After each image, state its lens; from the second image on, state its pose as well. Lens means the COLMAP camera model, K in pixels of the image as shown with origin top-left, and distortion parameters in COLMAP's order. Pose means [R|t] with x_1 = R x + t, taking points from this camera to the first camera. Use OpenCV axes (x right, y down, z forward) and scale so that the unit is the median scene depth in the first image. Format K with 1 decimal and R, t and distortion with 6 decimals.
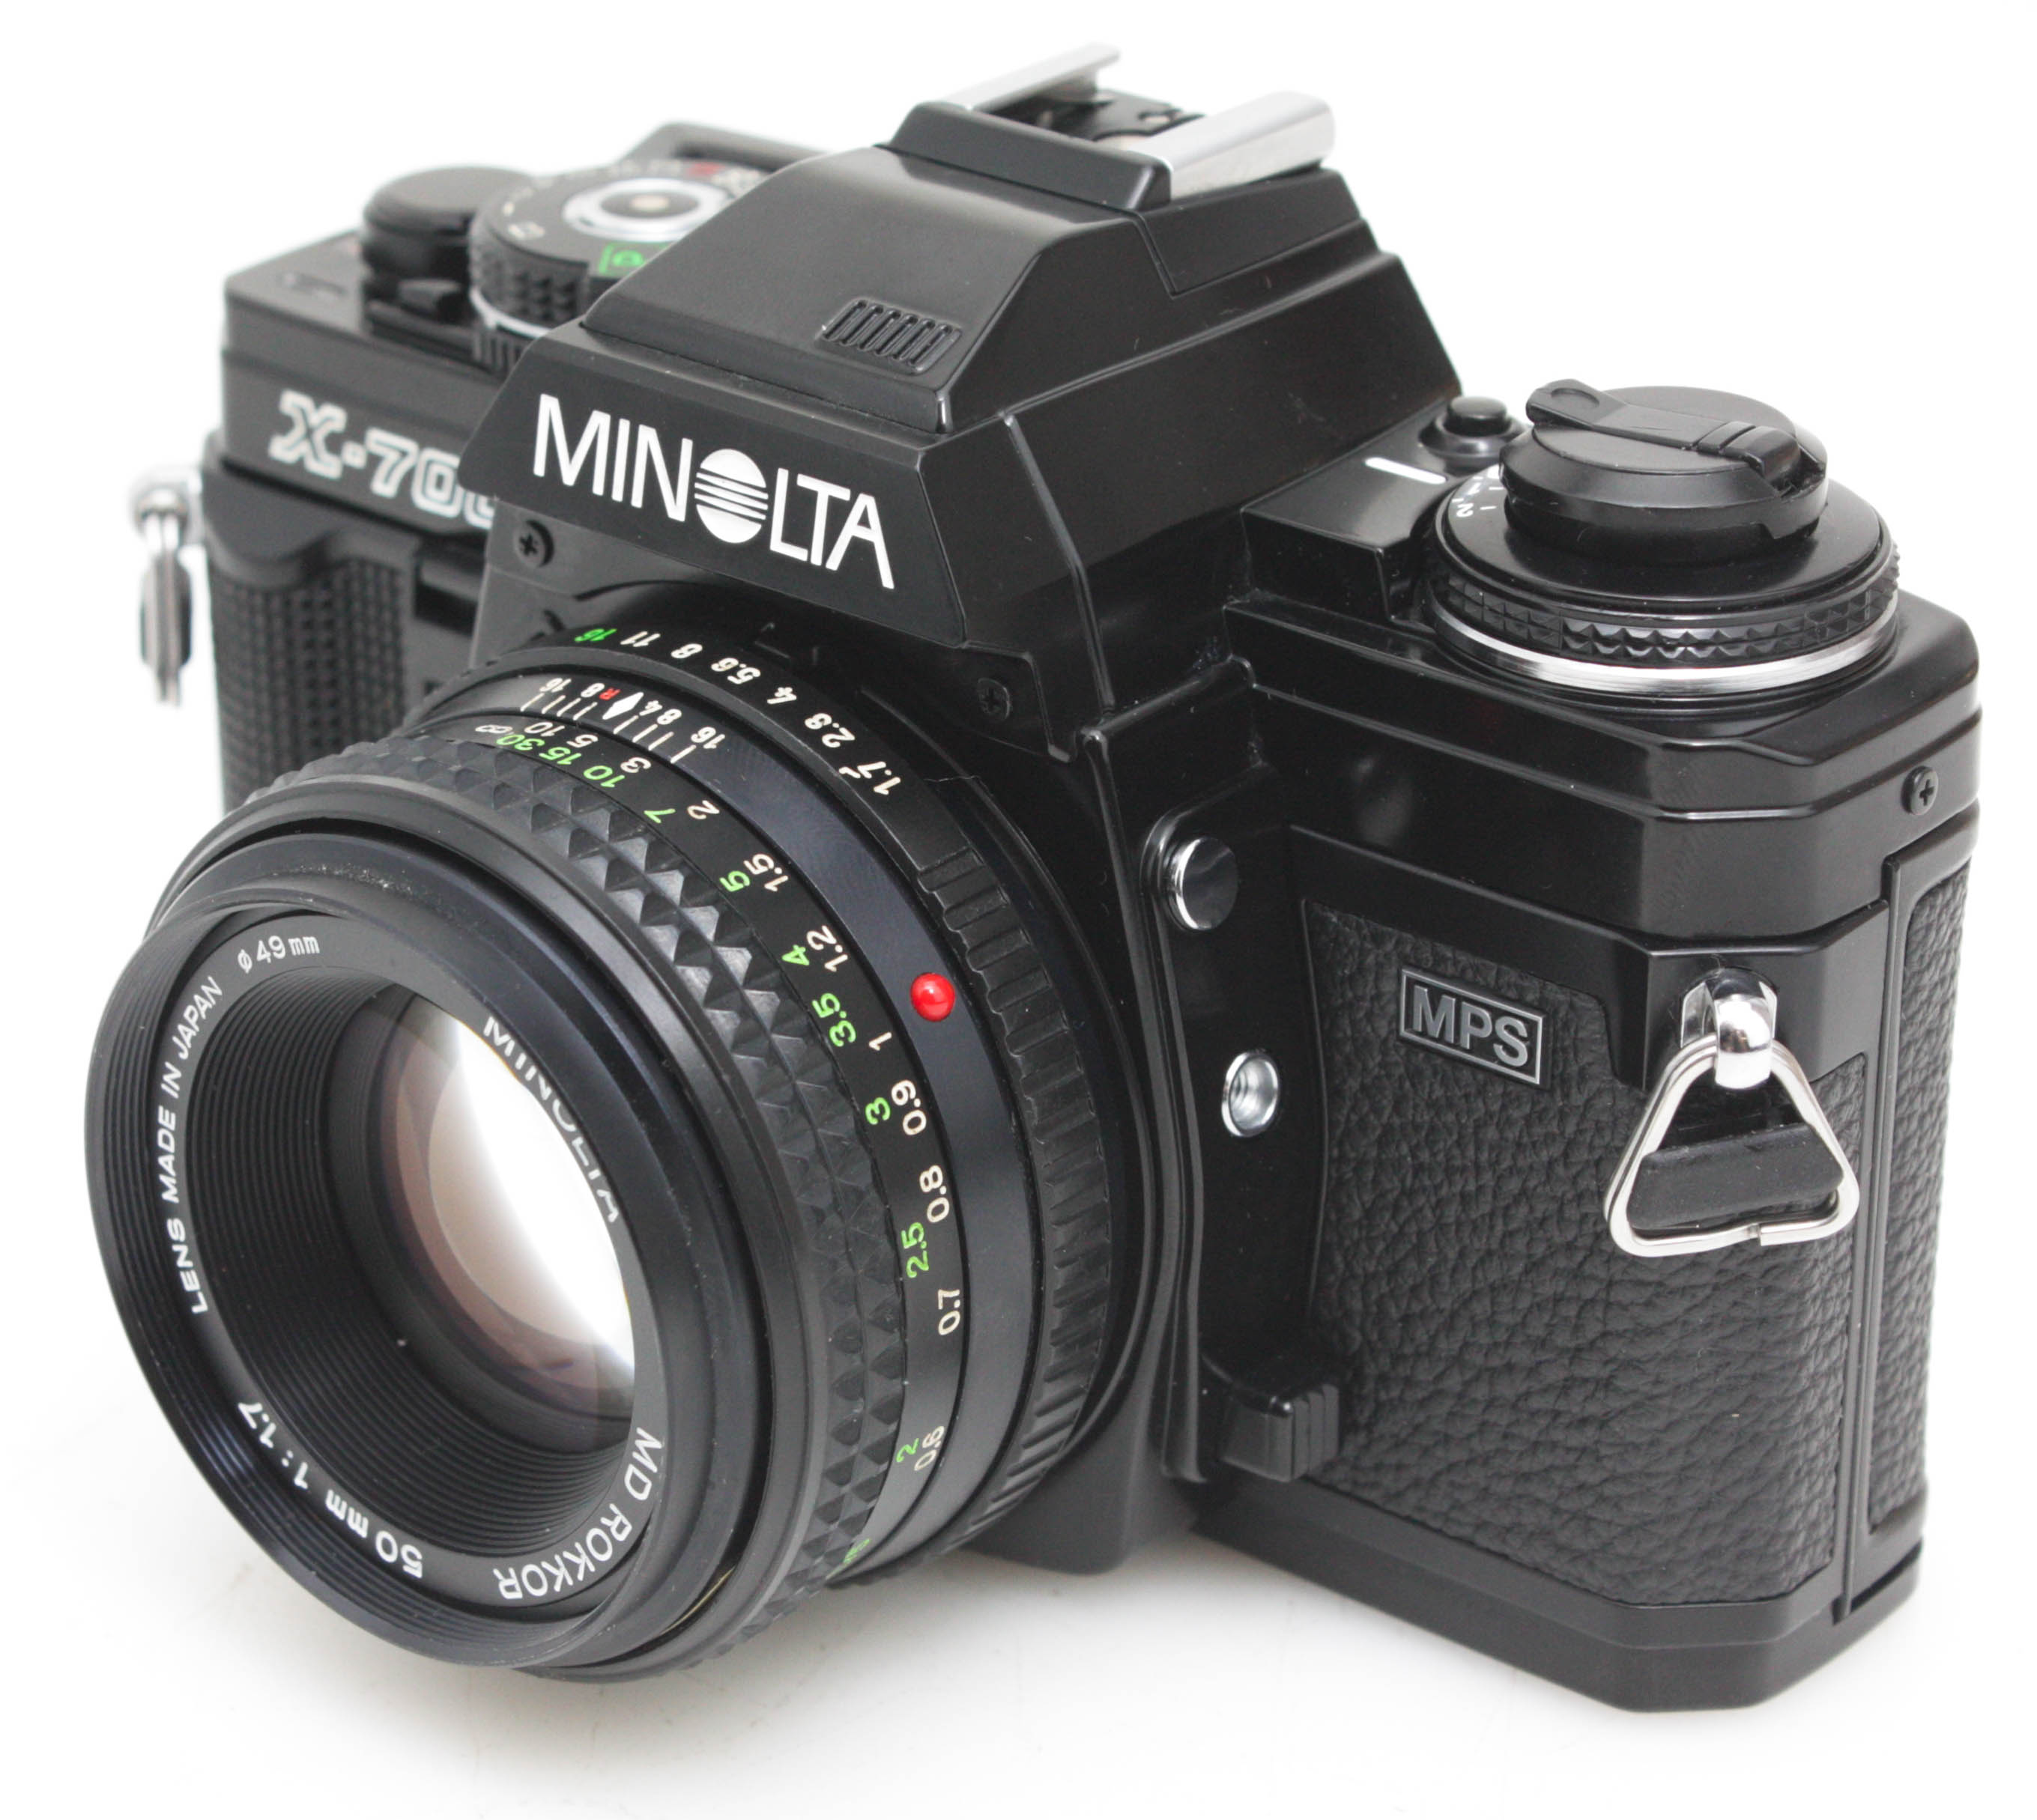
lens RADIAL K [[6721.8, 0, 1016.3], [0, 6721.8, 916.3], [0, 0, 1]] dist [-0.482056, 0.000000]
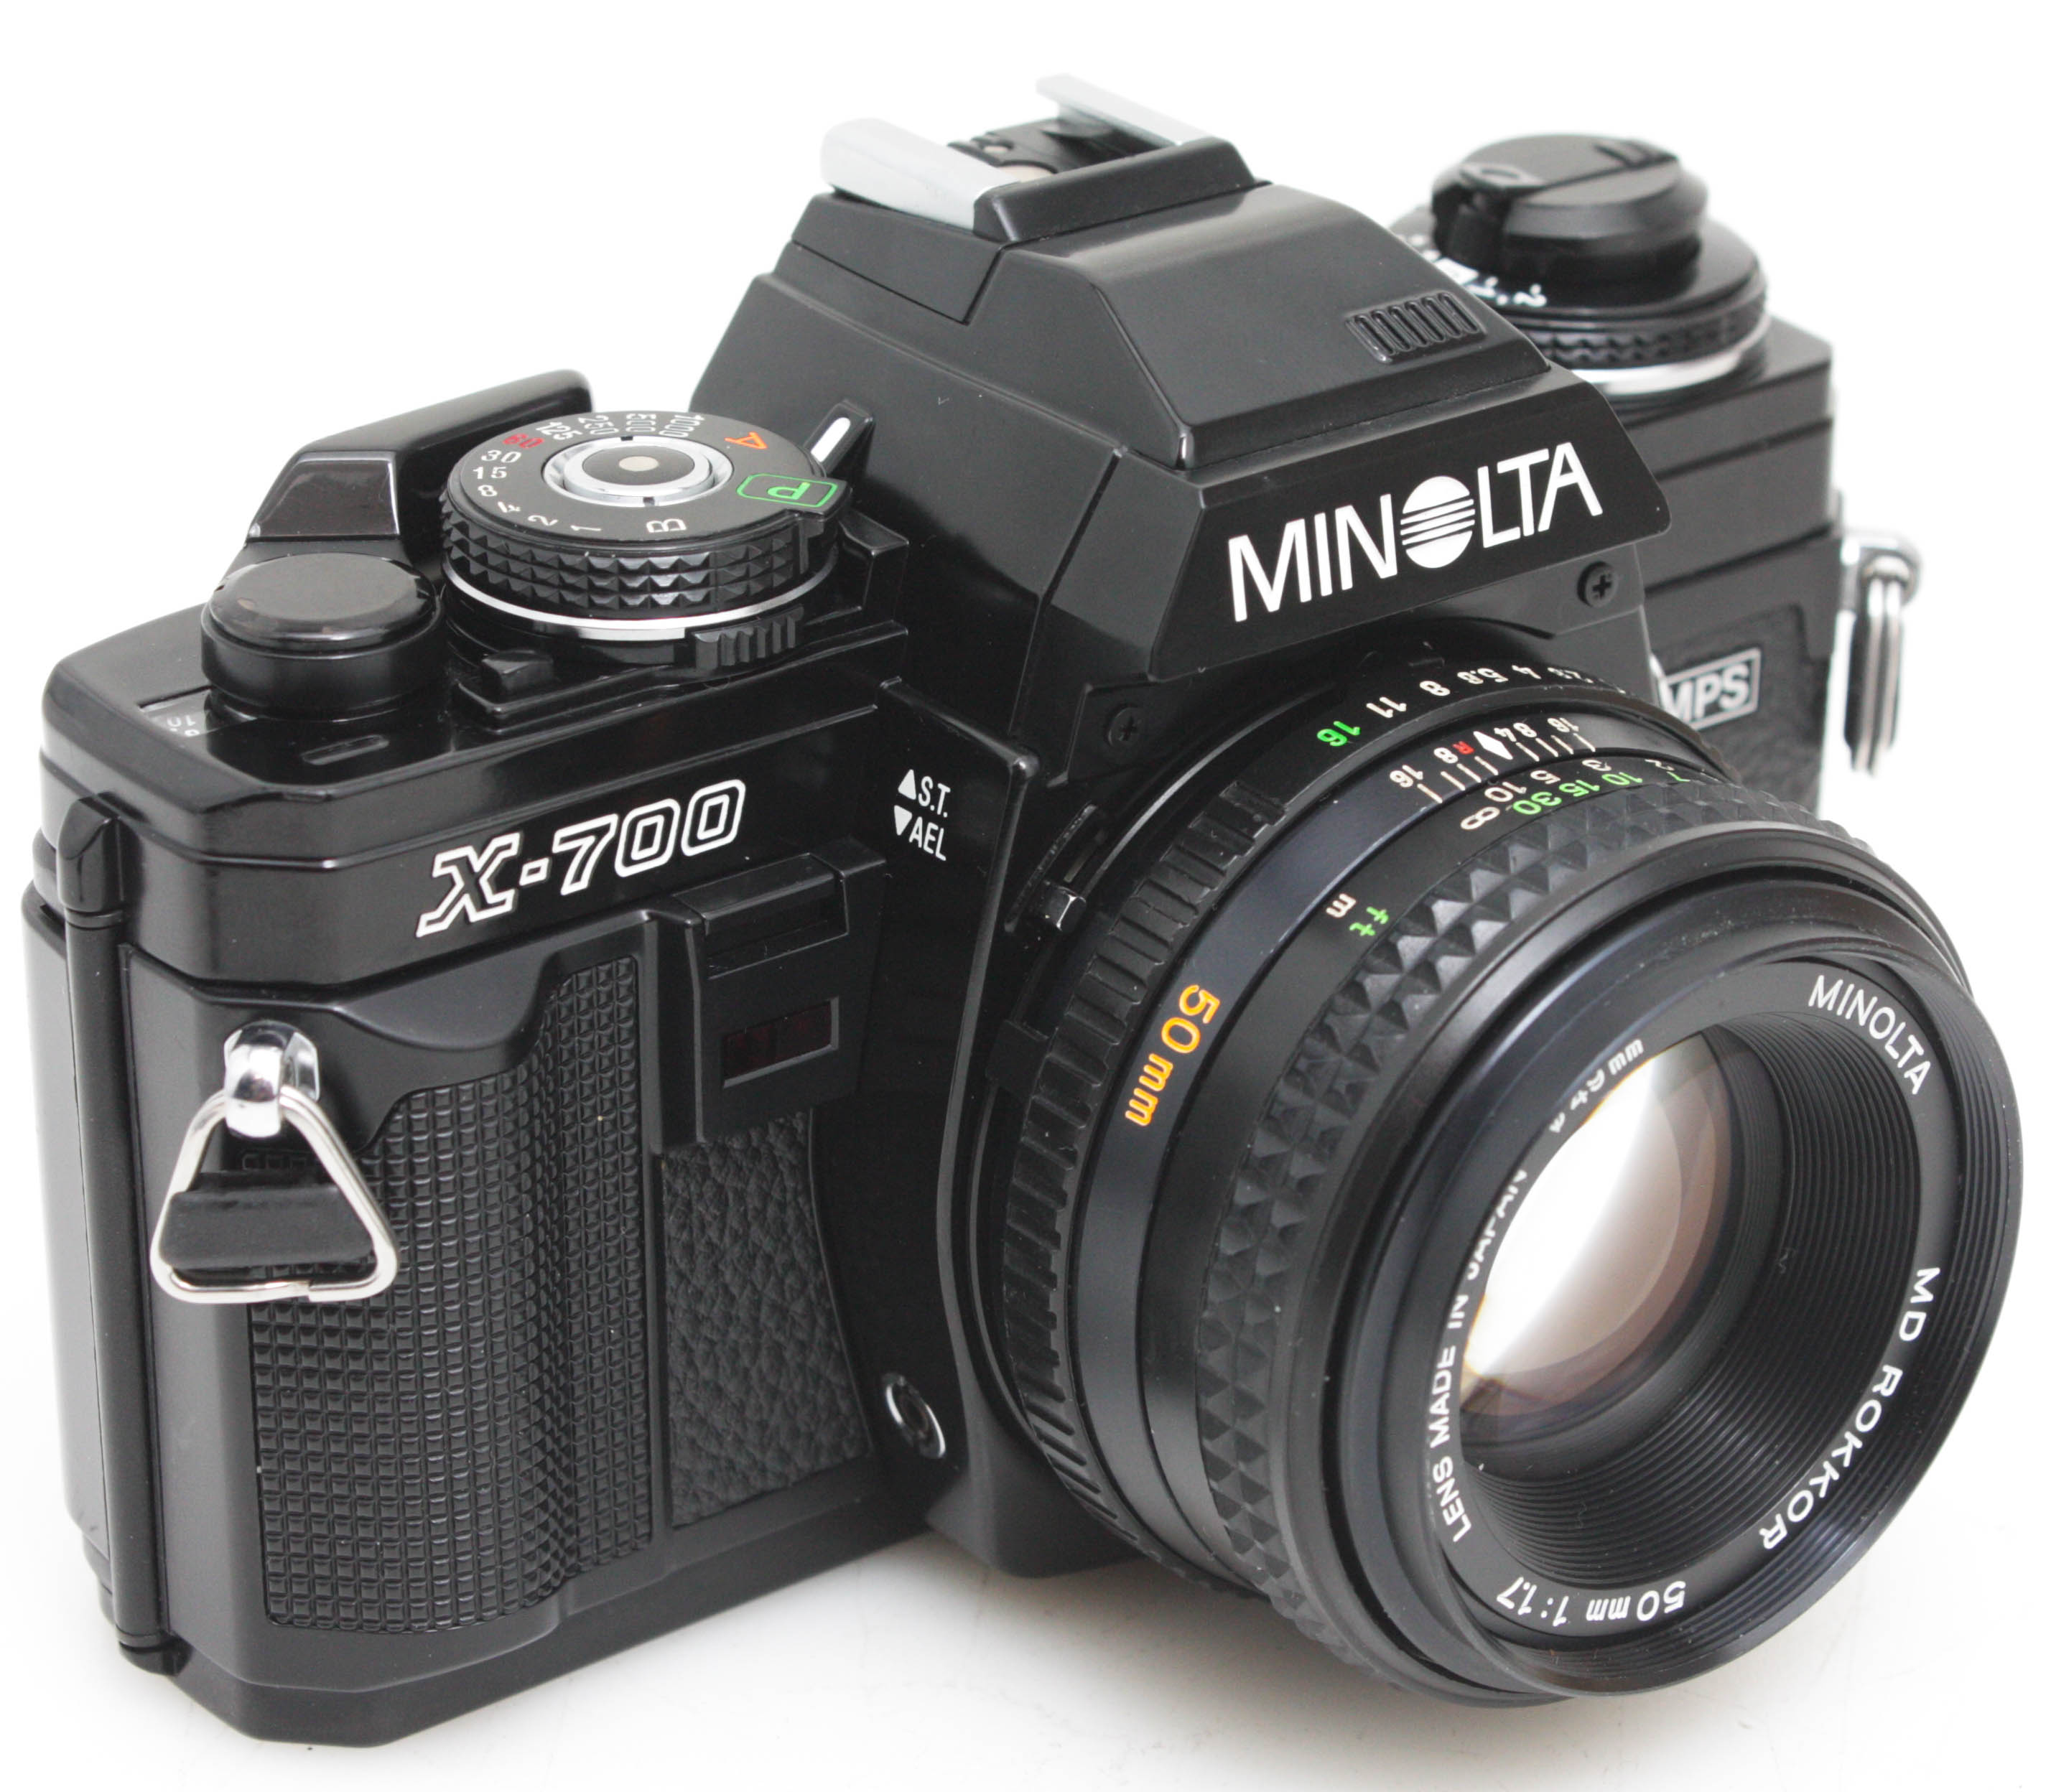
lens RADIAL K [[6158.2, 0, 1033.8], [0, 6158.2, 899.3], [0, 0, 1]] dist [-0.237591, 0.000000]
pose [[0.216309, -0.419924, 0.881404, -0.895111], [0.404917, 0.860061, 0.310383, -0.325223], [-0.888399, 0.289757, 0.356074, 0.732619]]
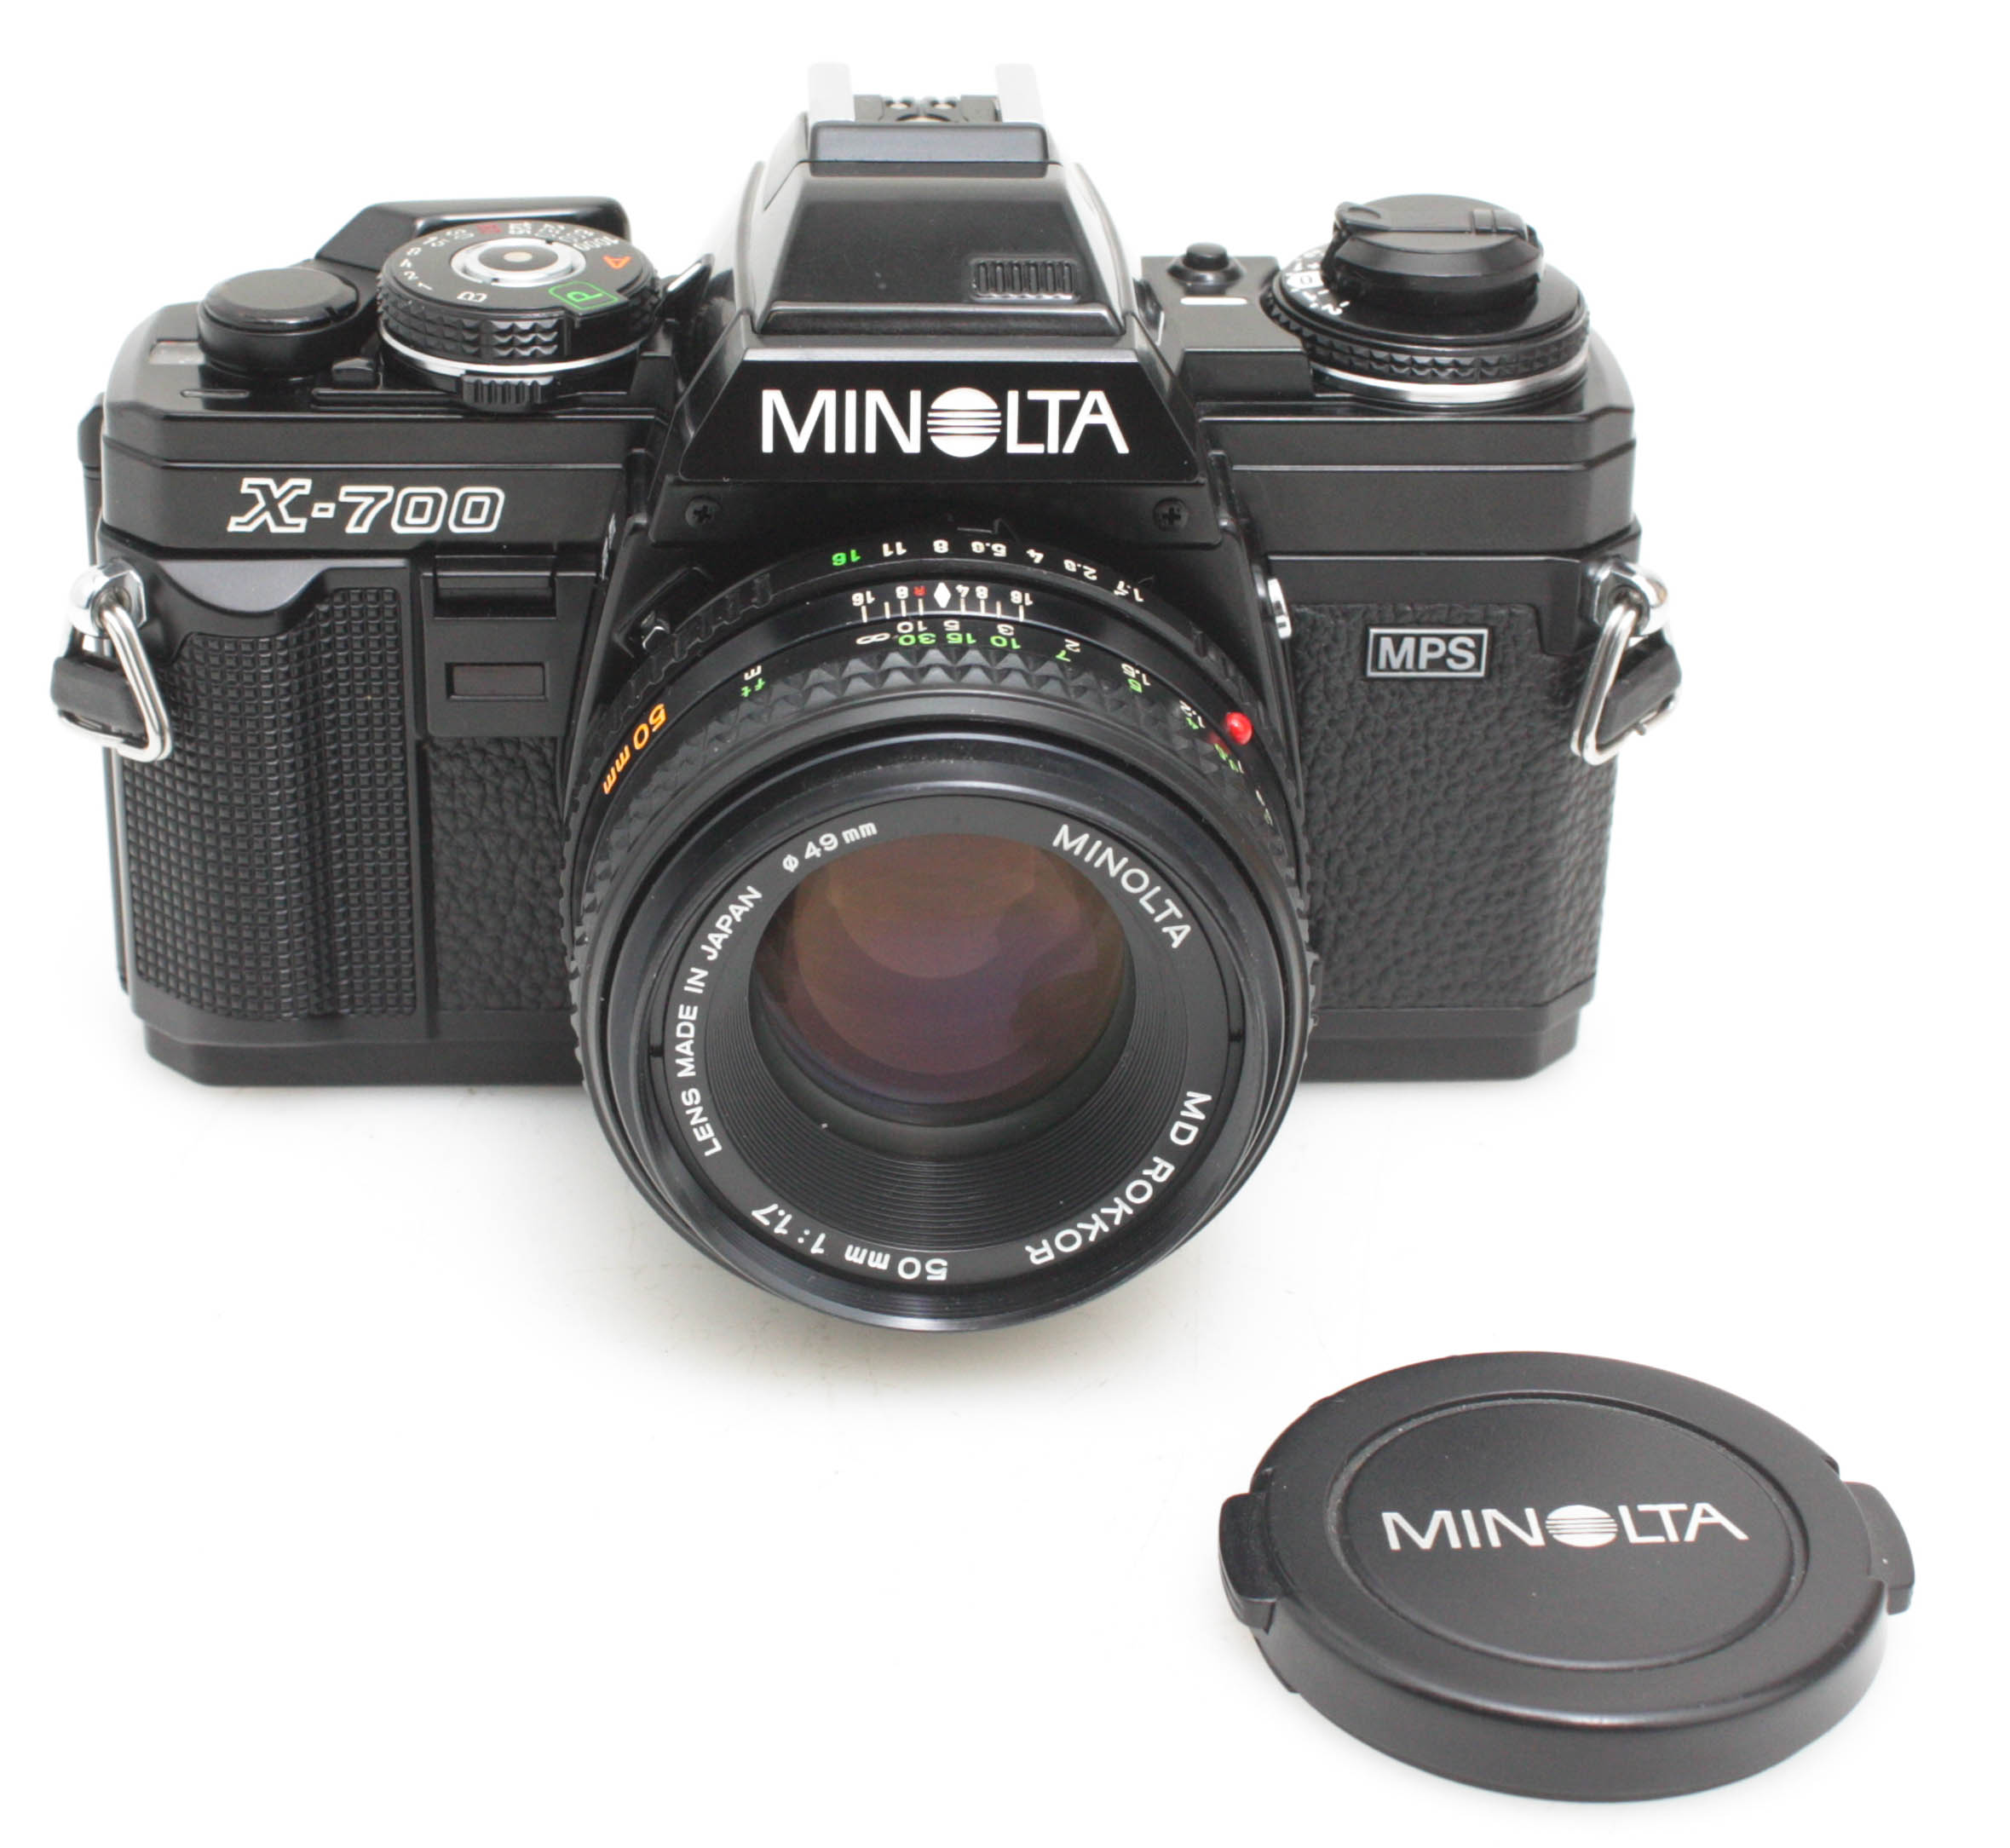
lens RADIAL K [[4715.7, 0, 988.7], [0, 4715.7, 906.5], [0, 0, 1]] dist [-0.262552, 0.000000]
pose [[0.728686, -0.306869, 0.612248, -0.636428], [0.265182, 0.950682, 0.160882, -0.119368], [-0.631423, 0.045125, 0.774125, 0.274229]]
